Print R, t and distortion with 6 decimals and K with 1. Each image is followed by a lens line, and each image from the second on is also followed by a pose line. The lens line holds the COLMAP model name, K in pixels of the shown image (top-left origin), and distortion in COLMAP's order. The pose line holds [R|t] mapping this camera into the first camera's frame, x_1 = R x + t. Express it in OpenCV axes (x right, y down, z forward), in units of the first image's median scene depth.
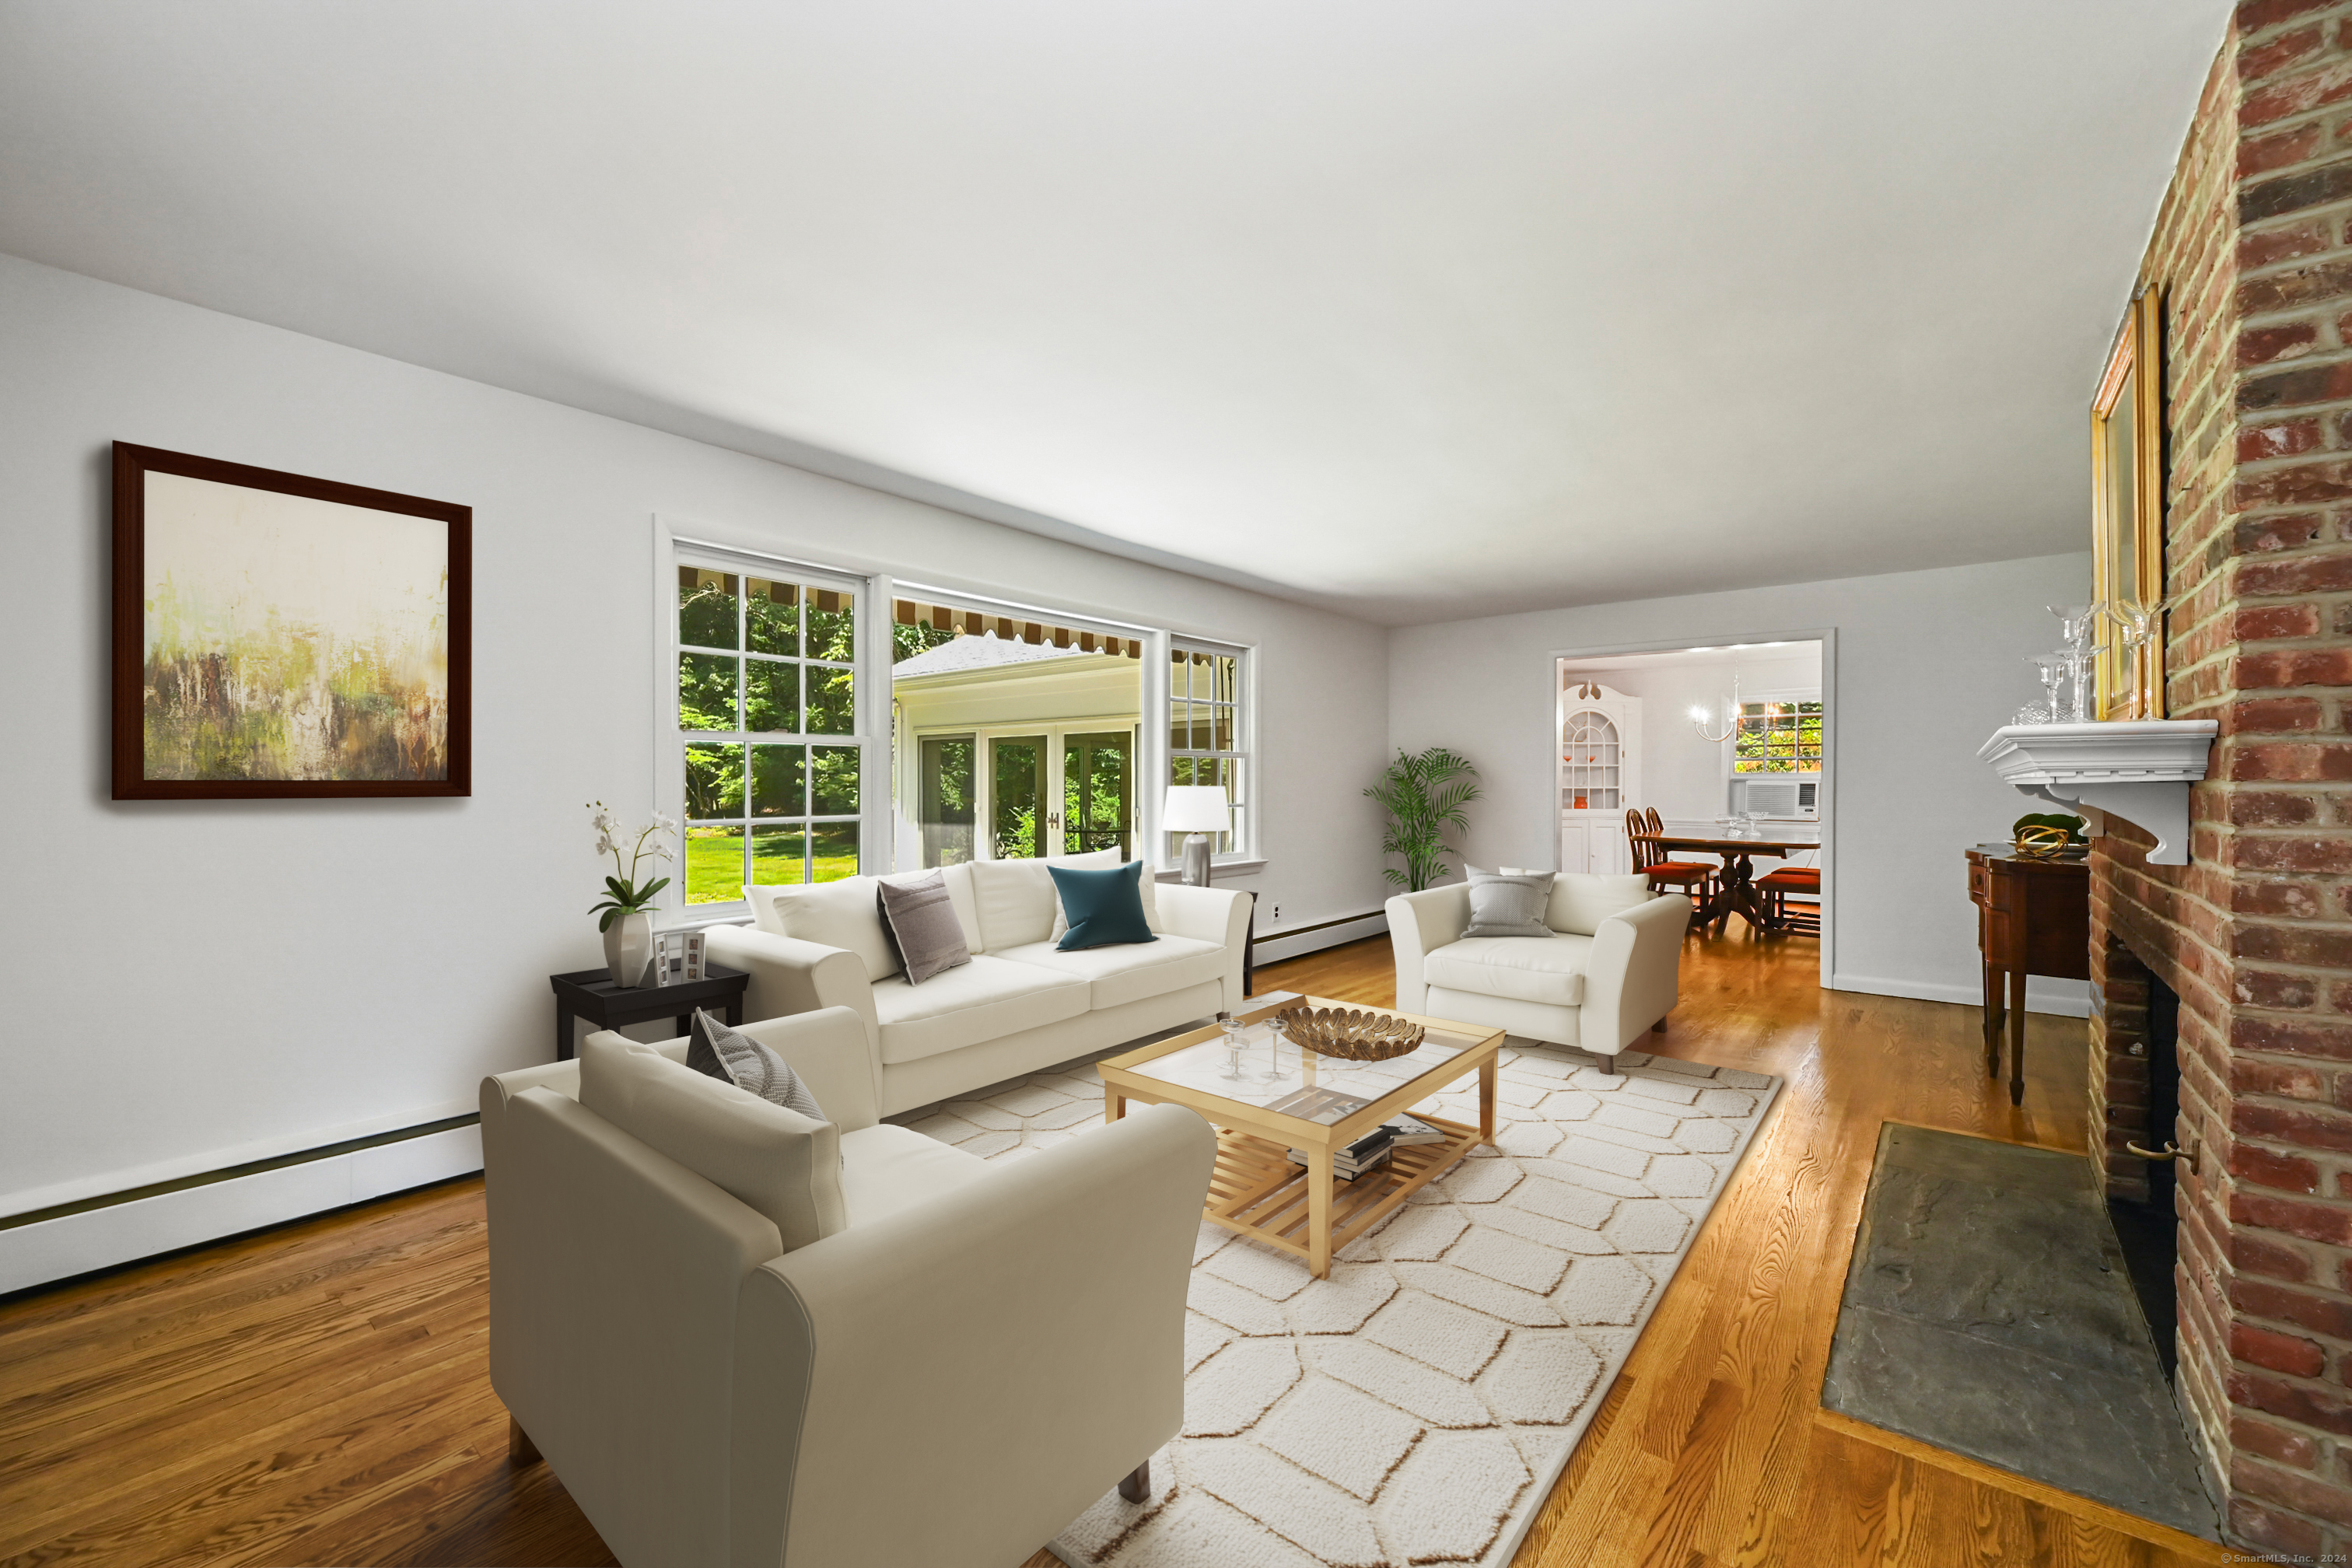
lens RADIAL K [[933.9, 0, 1174.7], [0, 933.9, 784.7], [0, 0, 1]] dist [0.002212, -0.000100]
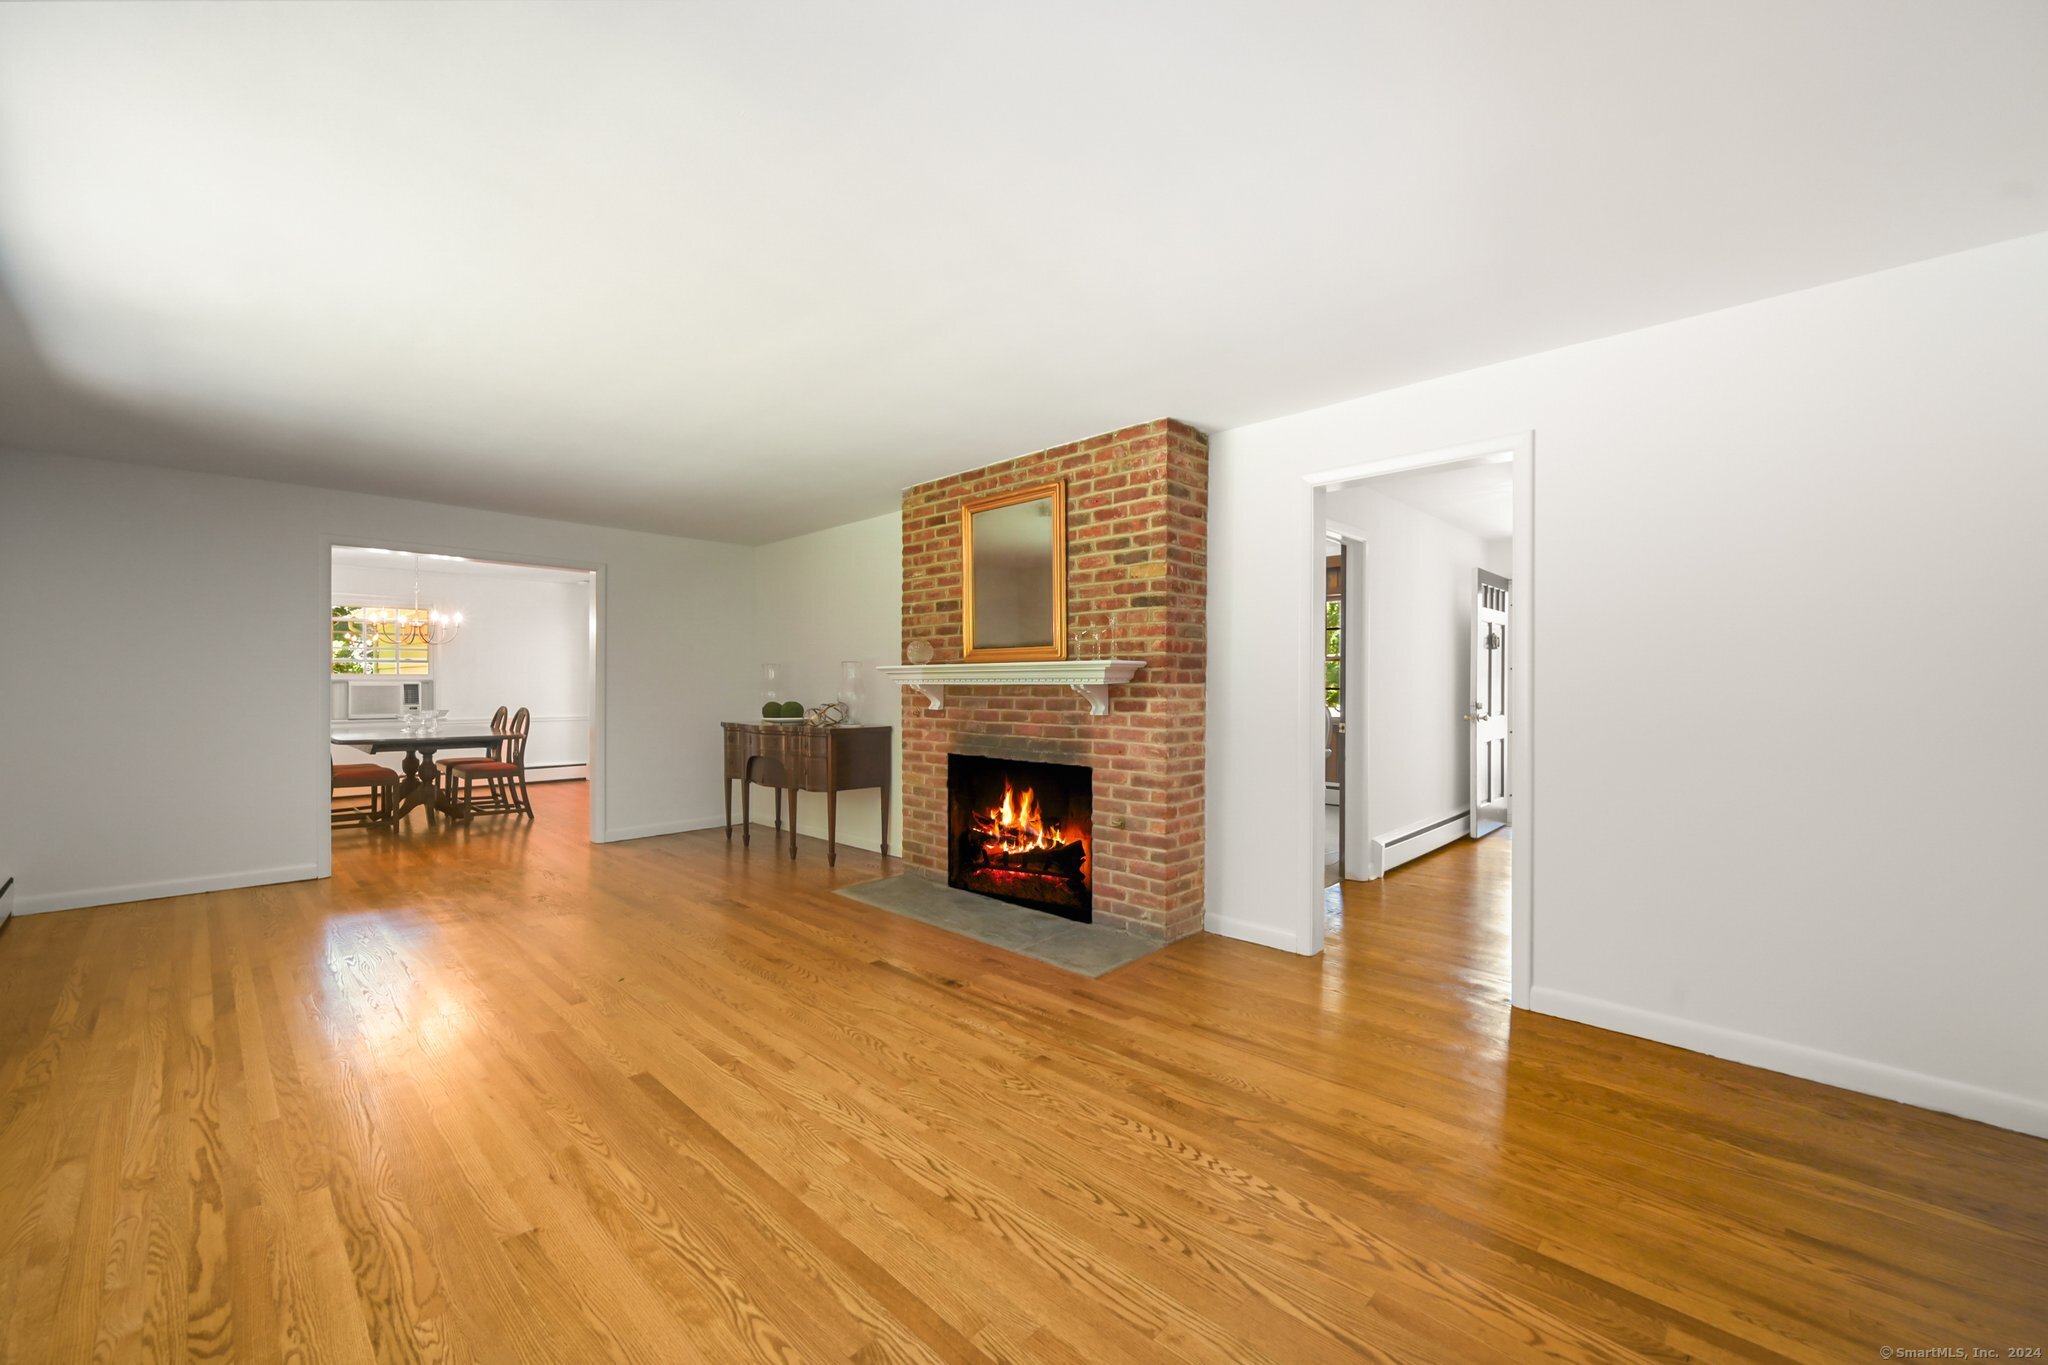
lens RADIAL K [[813.2, 0, 1022.8], [0, 813.2, 681.3], [0, 0, 1]] dist [0.002212, -0.000100]
pose [[0.071571, 0.001796, 0.997434, -0.286874], [0.002240, 0.999996, -0.001962, -0.001325], [-0.997433, 0.002375, 0.071566, 0.253700]]
